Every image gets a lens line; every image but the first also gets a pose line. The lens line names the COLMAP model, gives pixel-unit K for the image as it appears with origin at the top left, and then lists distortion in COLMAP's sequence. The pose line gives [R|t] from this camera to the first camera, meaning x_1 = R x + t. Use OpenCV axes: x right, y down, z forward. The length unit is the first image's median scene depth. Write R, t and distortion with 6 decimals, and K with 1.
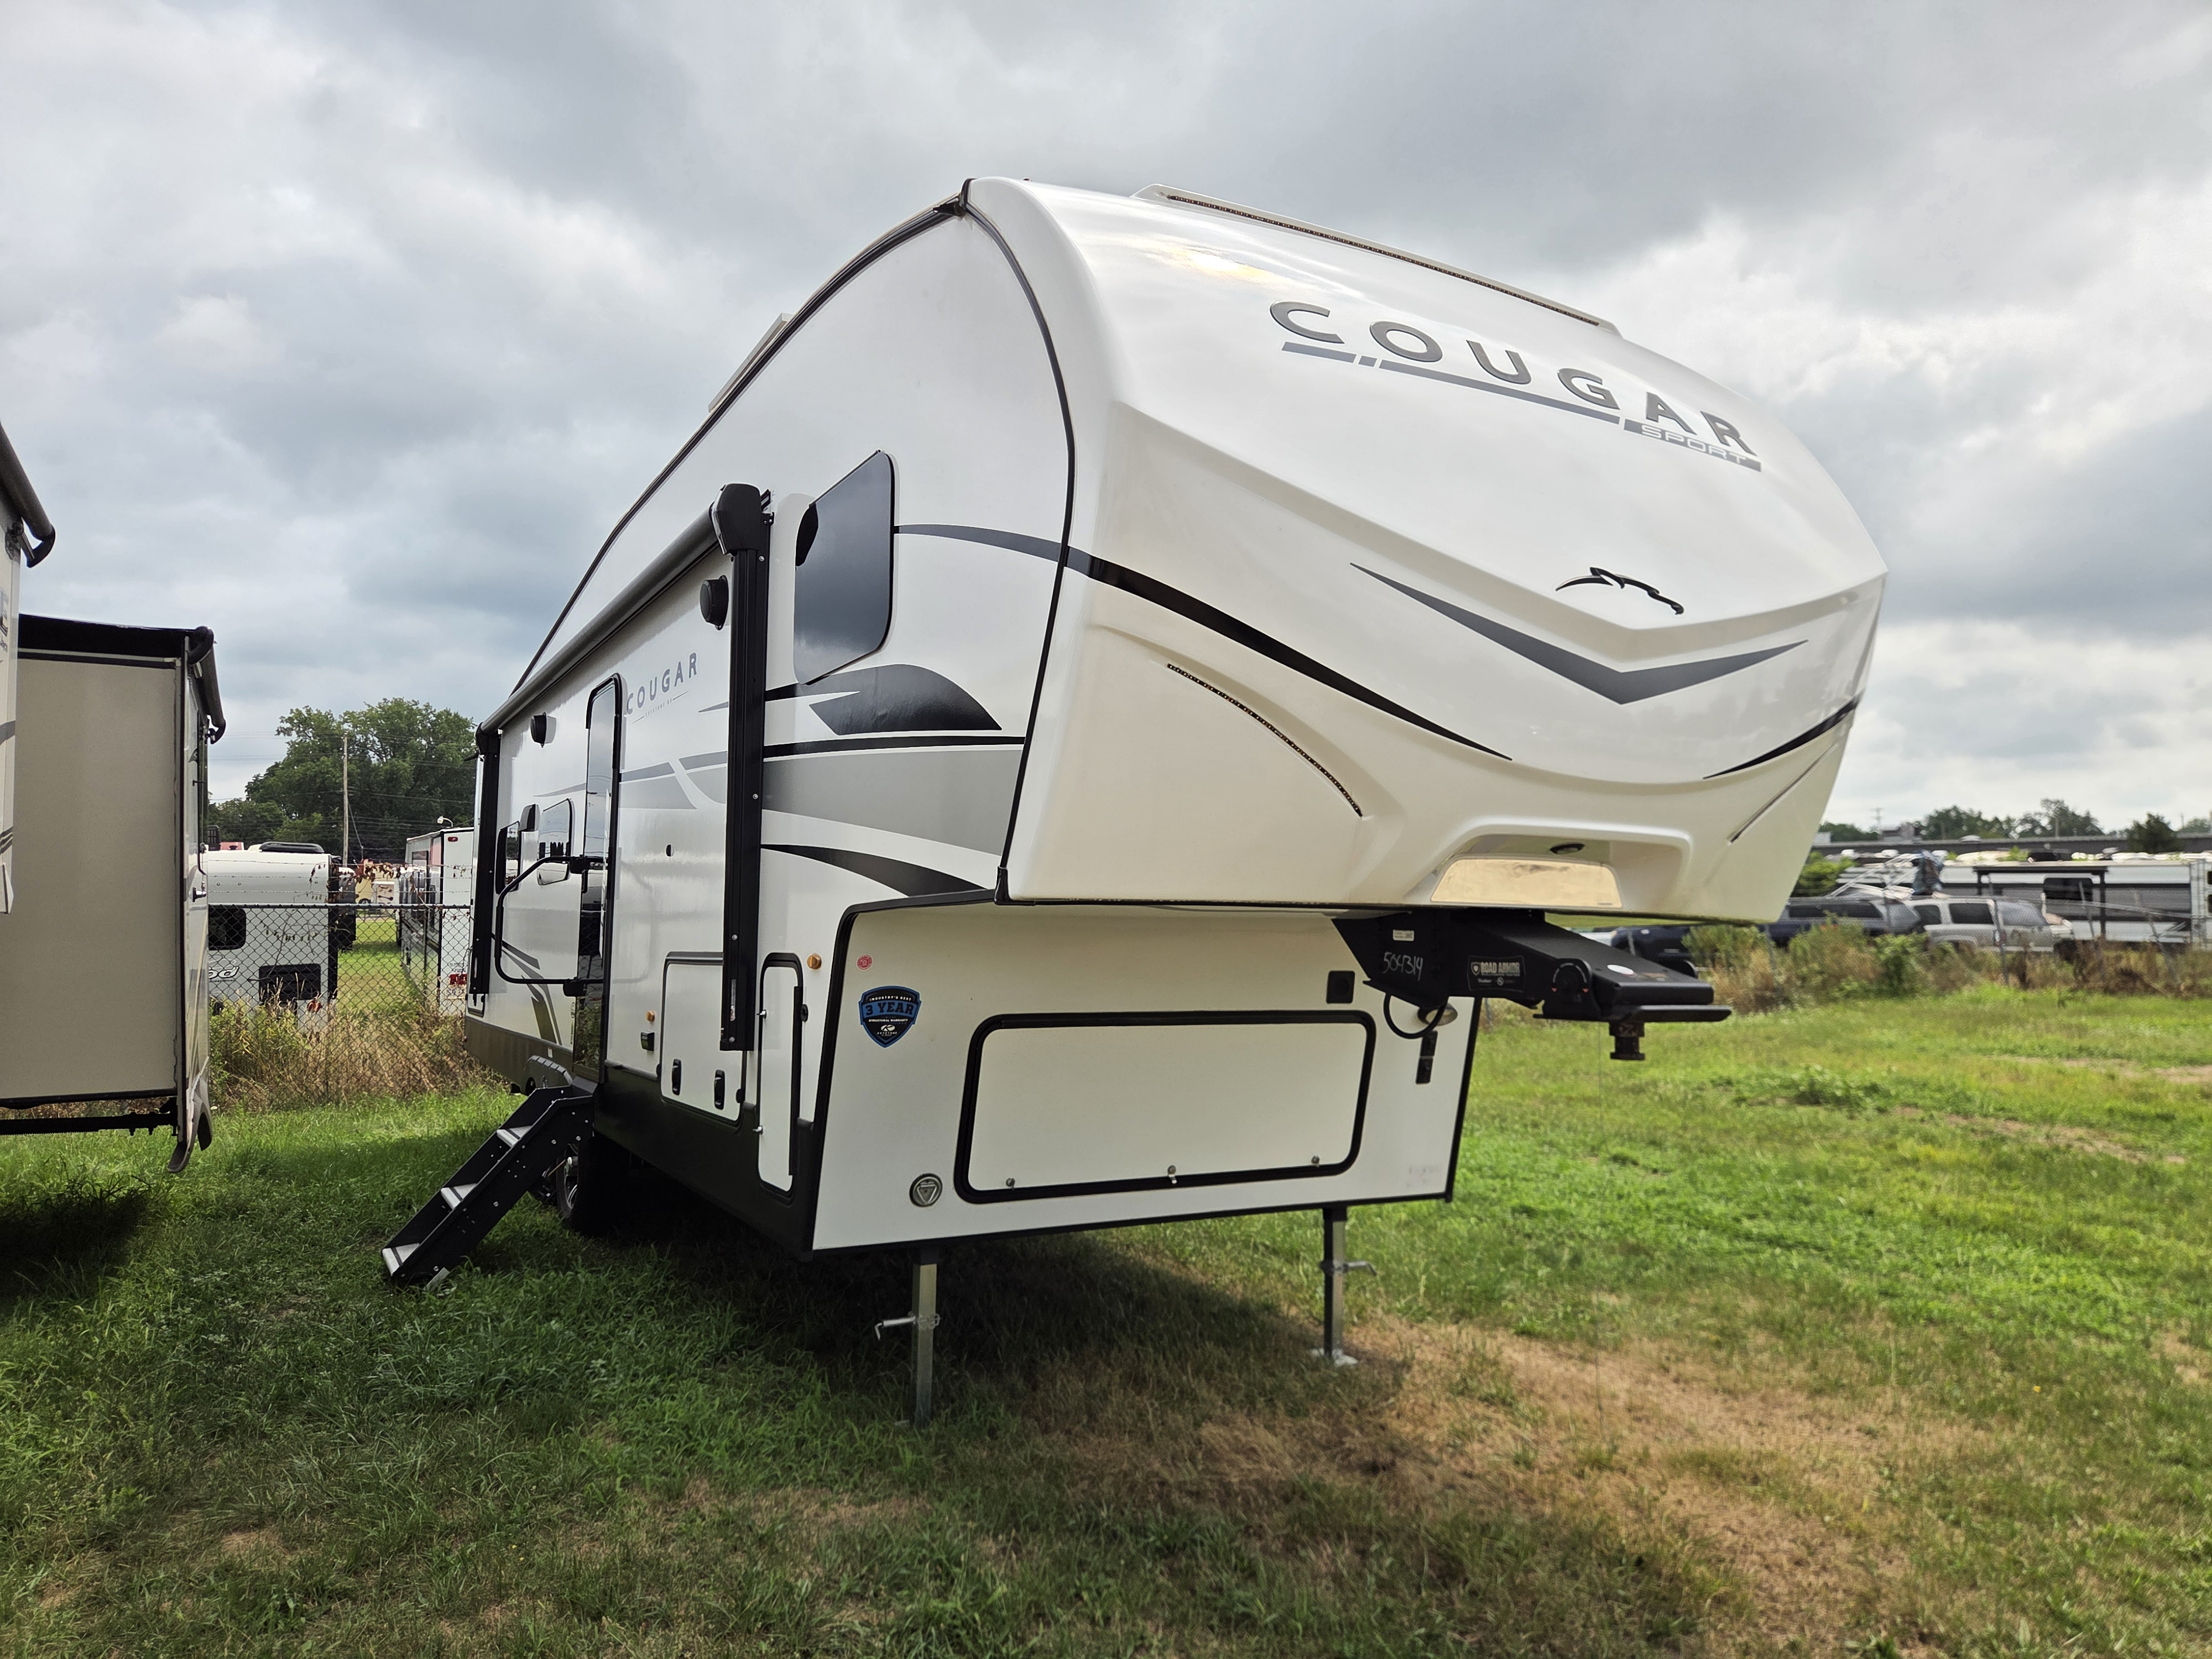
lens RADIAL K [[1513.9, 0, 1106.0], [0, 1513.9, 829.5], [0, 0, 1]] dist [0.000857, -0.005254]
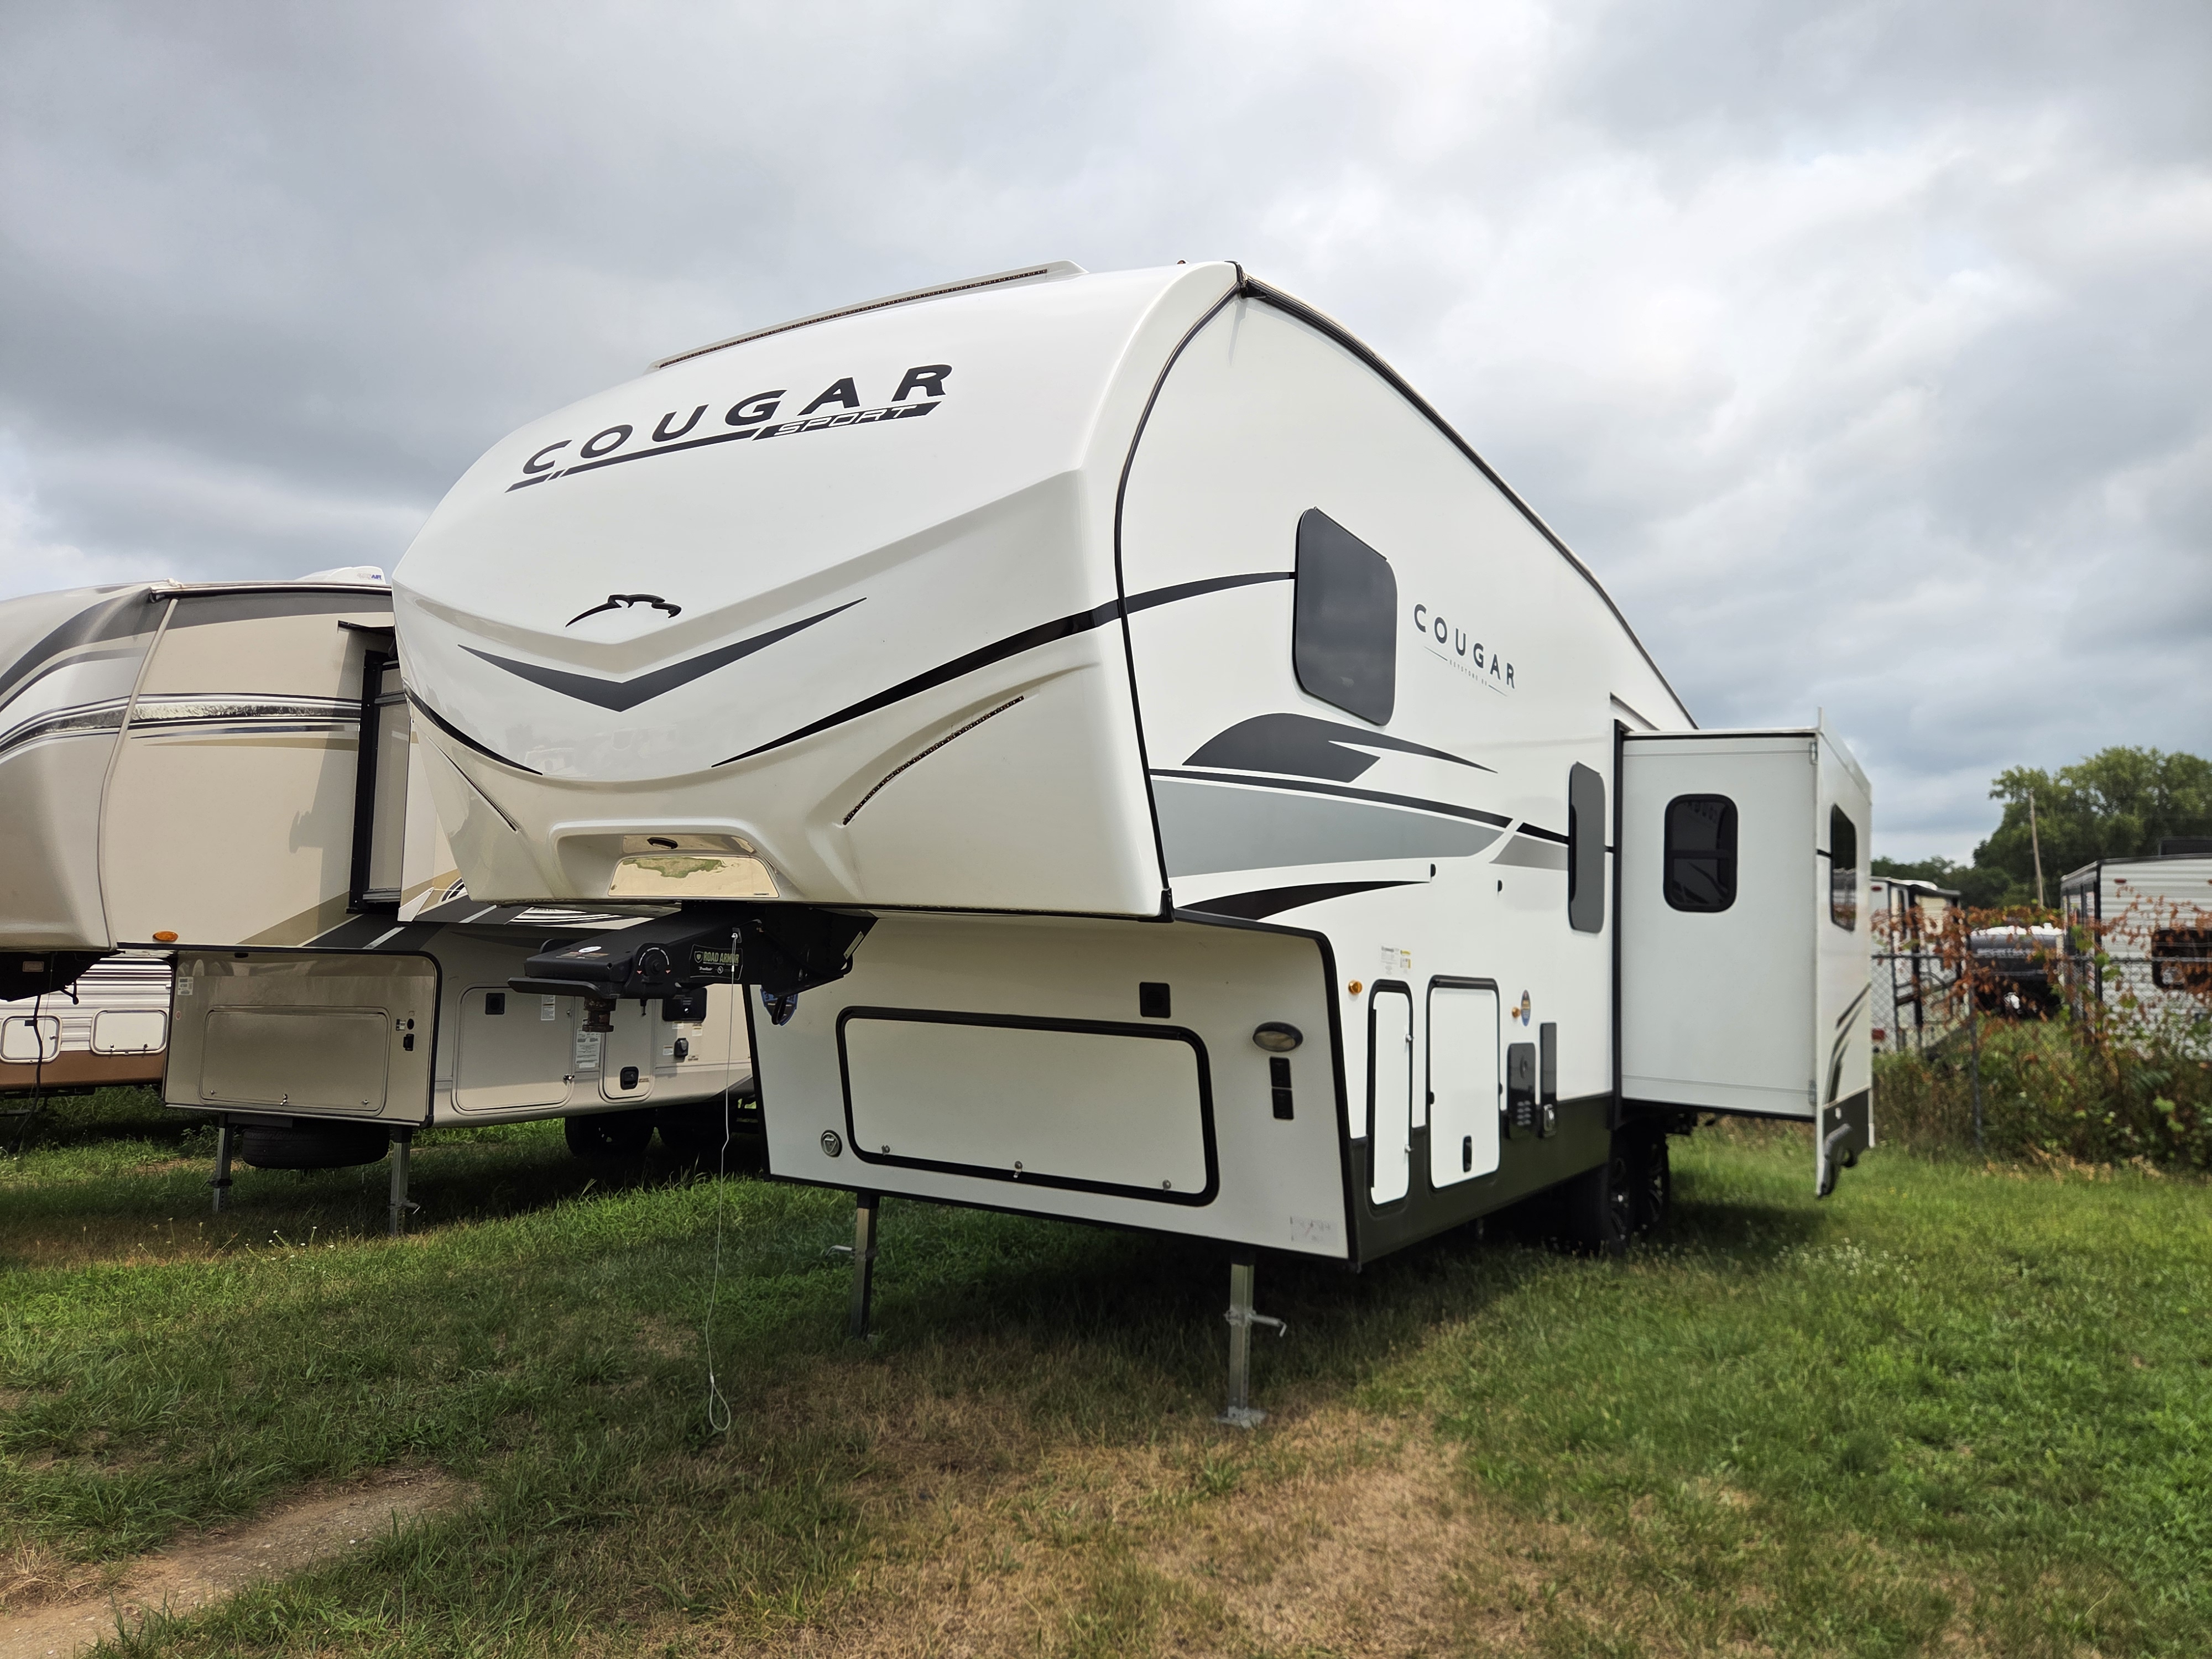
lens RADIAL K [[1513.9, 0, 1106.0], [0, 1513.9, 829.5], [0, 0, 1]] dist [0.000857, -0.005254]
pose [[0.467861, -0.076558, -0.880480, 0.970144], [0.036220, 0.997065, -0.067450, 0.059591], [0.883060, -0.000334, 0.469260, 0.522788]]
